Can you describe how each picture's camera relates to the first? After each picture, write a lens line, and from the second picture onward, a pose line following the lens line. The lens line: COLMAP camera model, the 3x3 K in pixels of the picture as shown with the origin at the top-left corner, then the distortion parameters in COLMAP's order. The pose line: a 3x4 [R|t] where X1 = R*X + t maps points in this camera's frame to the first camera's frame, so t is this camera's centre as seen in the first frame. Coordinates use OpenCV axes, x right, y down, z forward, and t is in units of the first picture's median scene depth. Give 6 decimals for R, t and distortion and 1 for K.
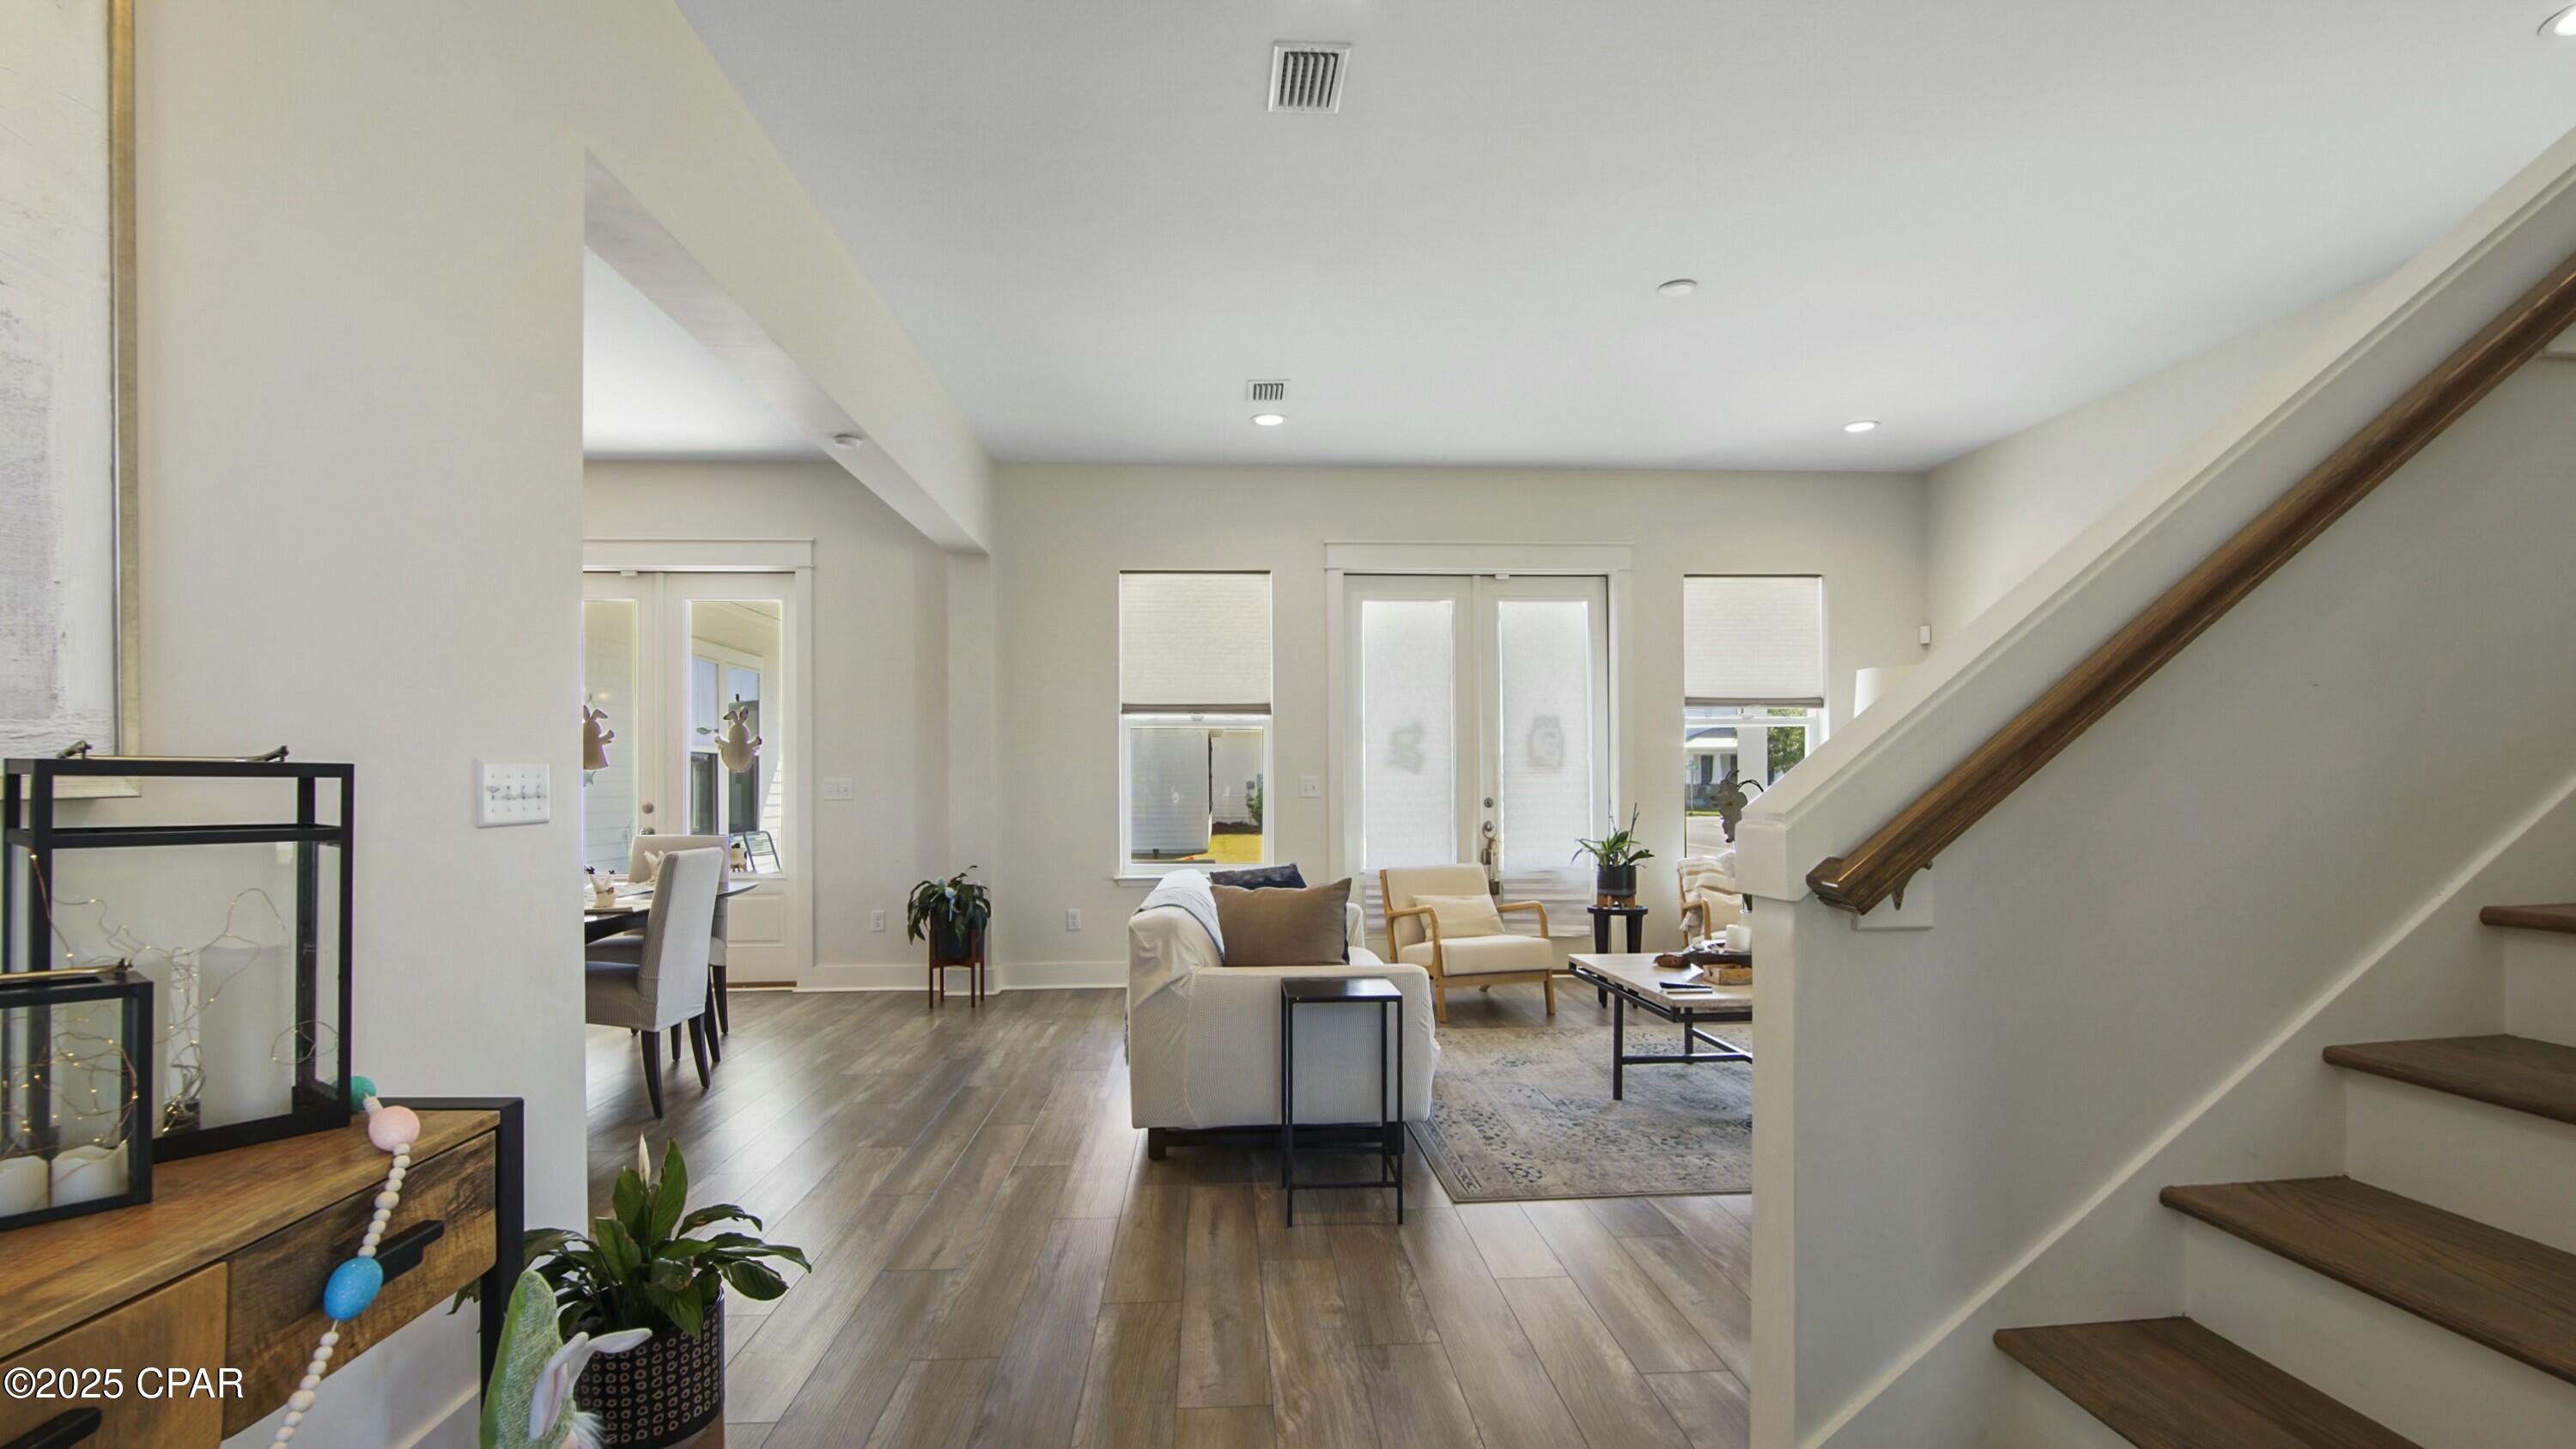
lens RADIAL K [[1217.7, 0, 1314.9], [0, 1217.7, 764.6], [0, 0, 1]] dist [-0.010477, 0.001201]
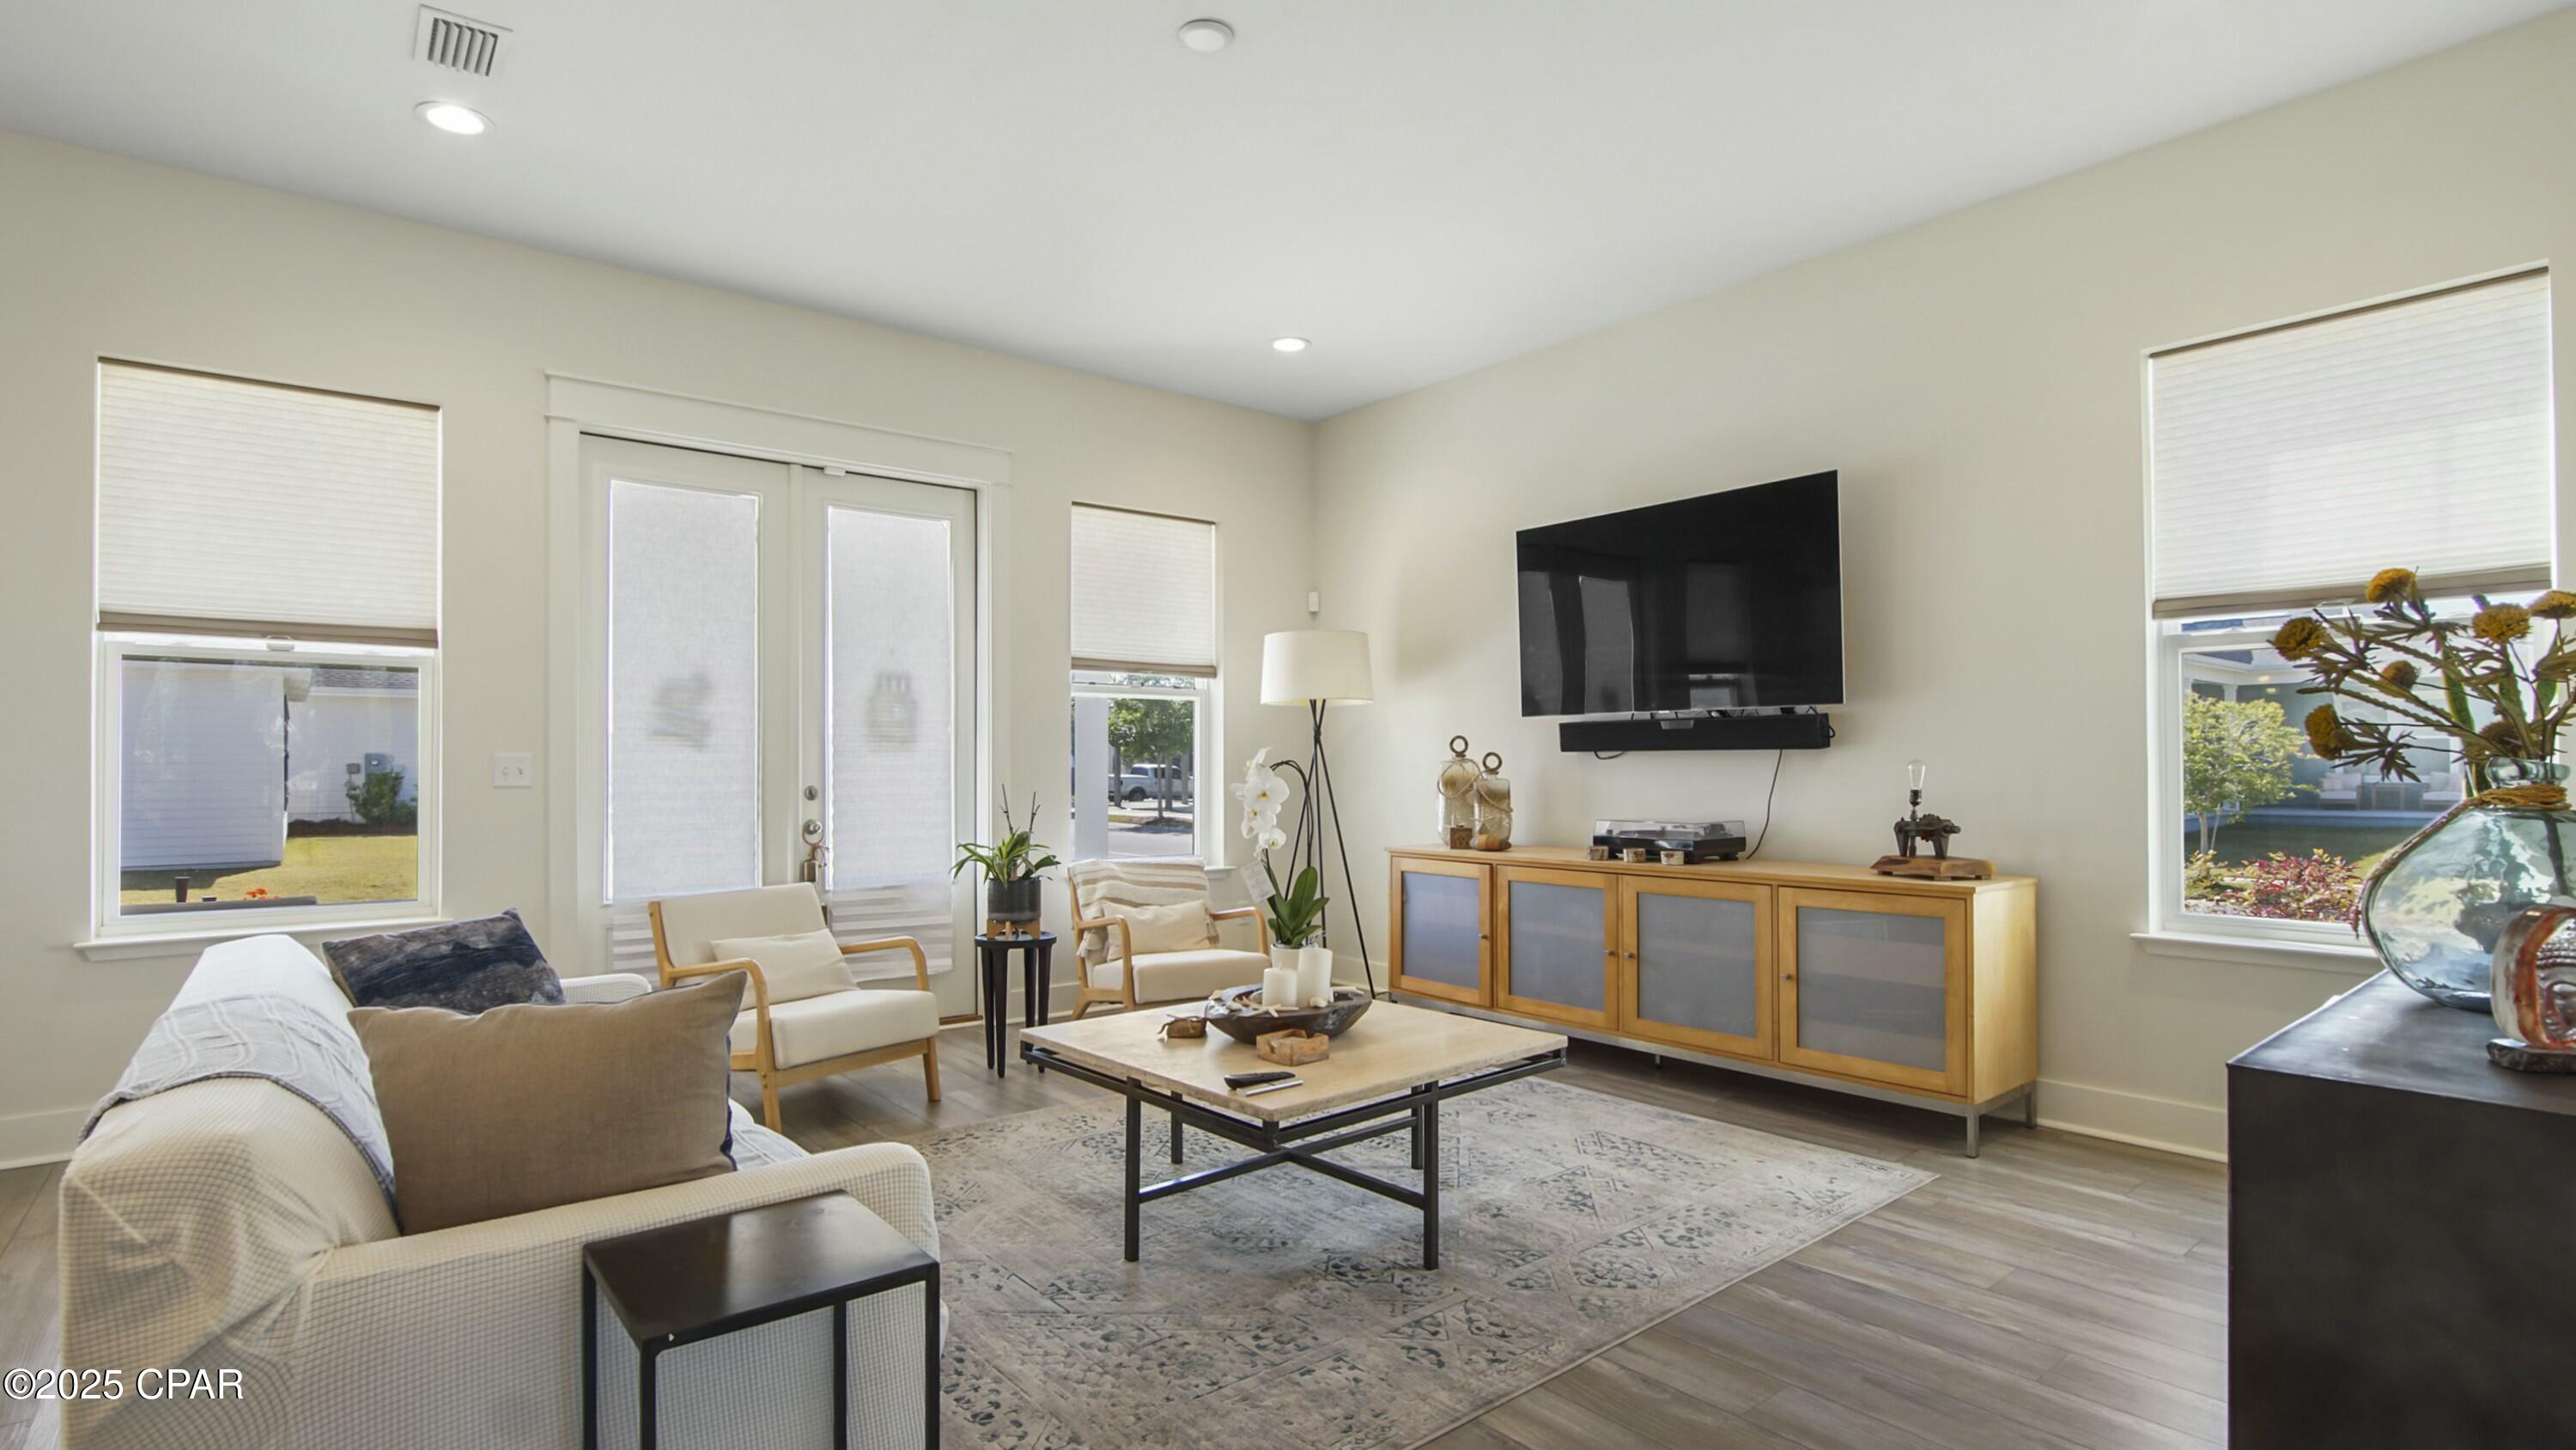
lens RADIAL K [[1239.8, 0, 1278.7], [0, 1239.8, 753.0], [0, 0, 1]] dist [-0.005799, -0.000542]
pose [[0.828000, 0.009618, 0.560646, -0.035610], [-0.011157, 0.999938, -0.000676, 0.006163], [-0.560618, -0.005695, 0.828055, 0.281610]]
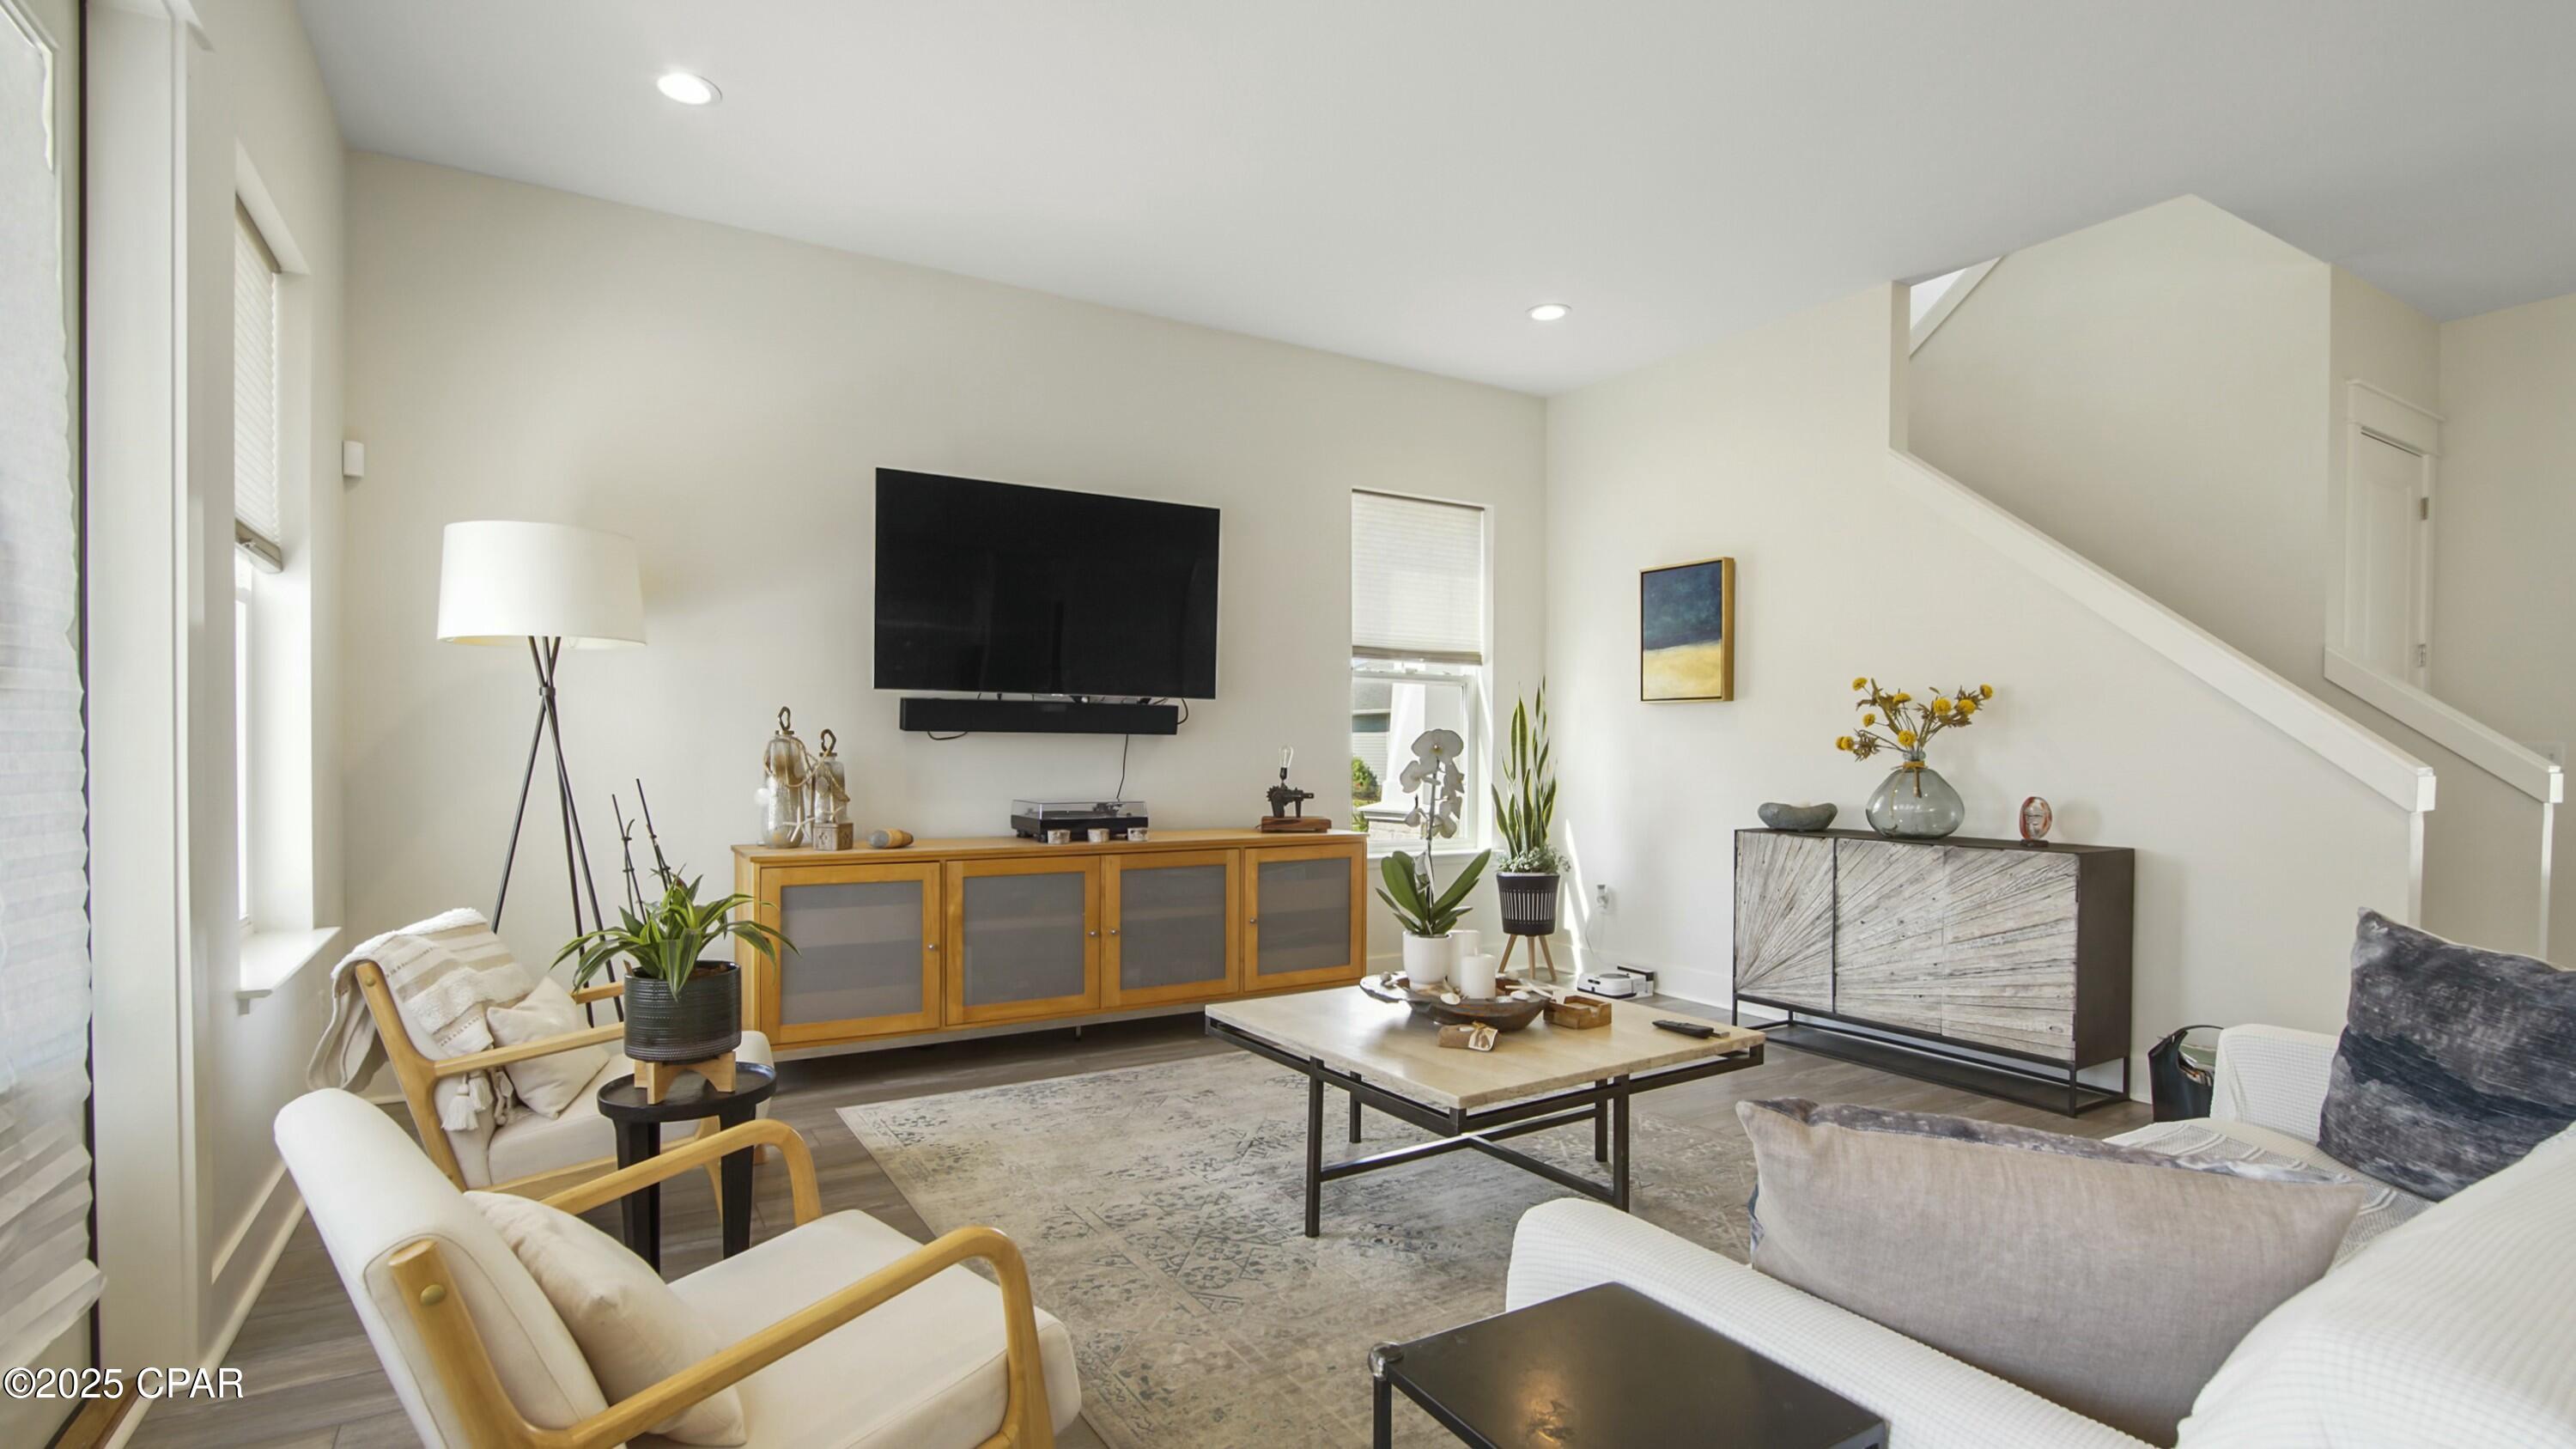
lens RADIAL K [[1192.6, 0, 1232.4], [0, 1192.6, 763.7], [0, 0, 1]] dist [-0.001427, -0.001337]
pose [[-0.434292, 0.002663, 0.900768, -0.409675], [-0.012337, 0.999884, -0.008905, 0.083063], [-0.900688, -0.014980, -0.434209, 3.043048]]
